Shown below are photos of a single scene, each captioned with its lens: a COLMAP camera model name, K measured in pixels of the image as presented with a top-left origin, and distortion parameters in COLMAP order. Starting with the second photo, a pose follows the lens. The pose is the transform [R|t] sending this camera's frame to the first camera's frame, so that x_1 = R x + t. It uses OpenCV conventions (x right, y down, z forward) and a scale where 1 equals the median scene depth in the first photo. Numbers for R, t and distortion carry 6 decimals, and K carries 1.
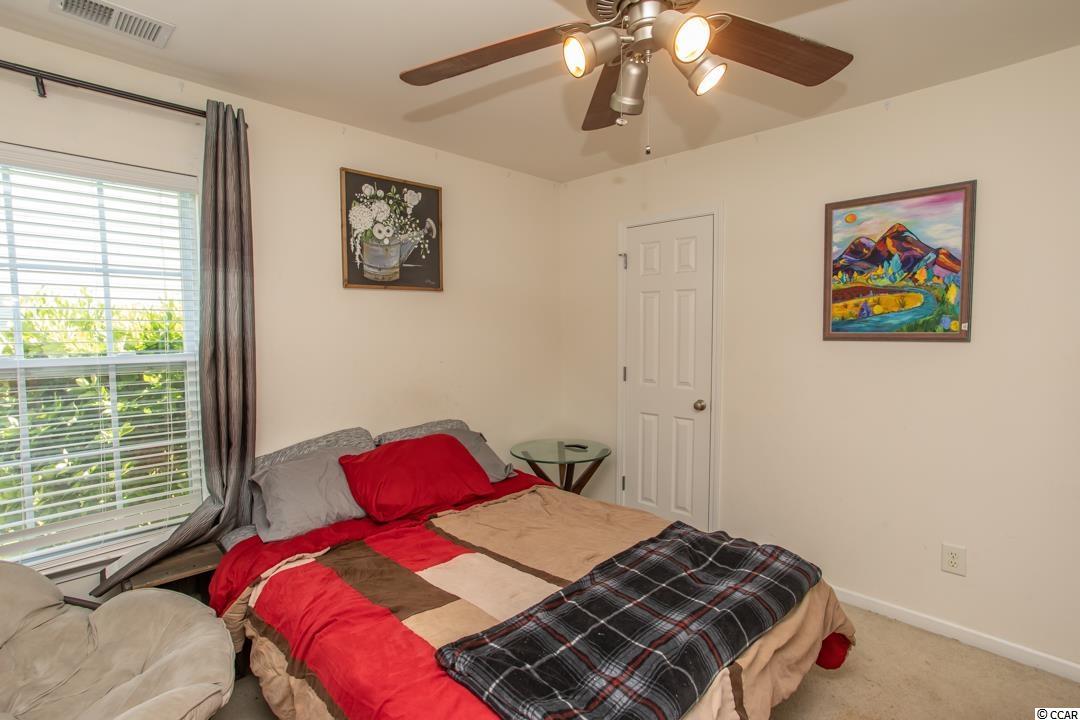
lens RADIAL K [[521.1, 0, 532.1], [0, 521.1, 361.1], [0, 0, 1]] dist [-0.036657, 0.019514]
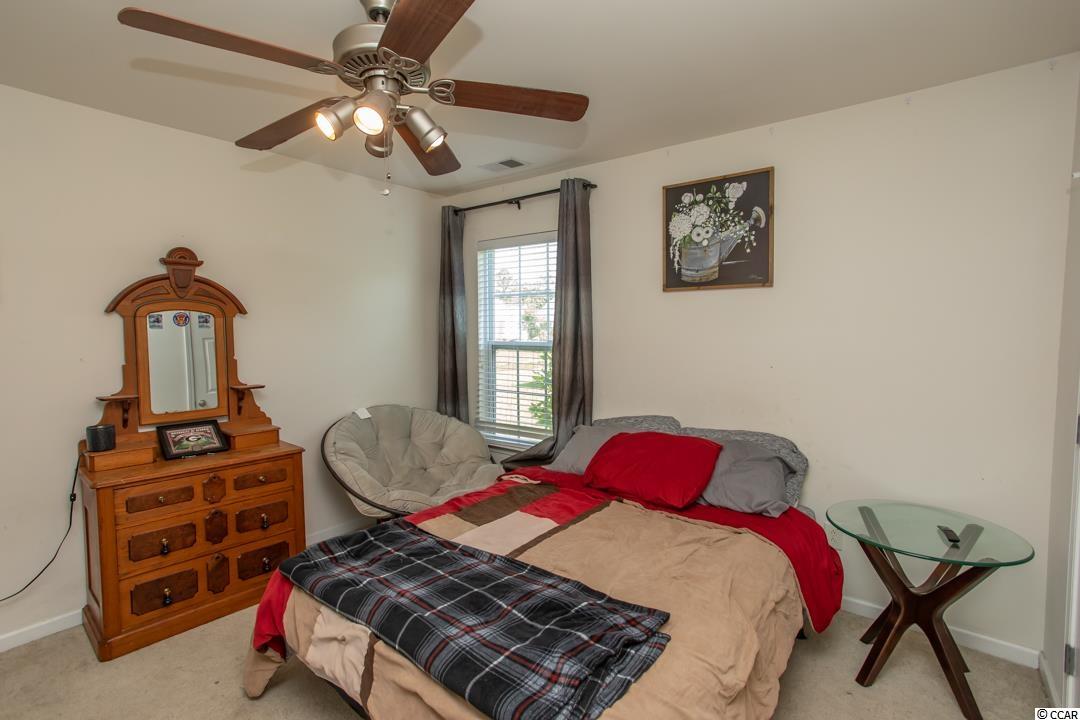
lens RADIAL K [[521.1, 0, 539.9], [0, 521.1, 362.4], [0, 0, 1]] dist [-0.036657, 0.019514]
pose [[0.124007, 0.076494, -0.989329, 0.716148], [-0.065368, 0.995488, 0.068777, -0.045888], [0.990126, 0.056142, 0.128448, 0.568464]]
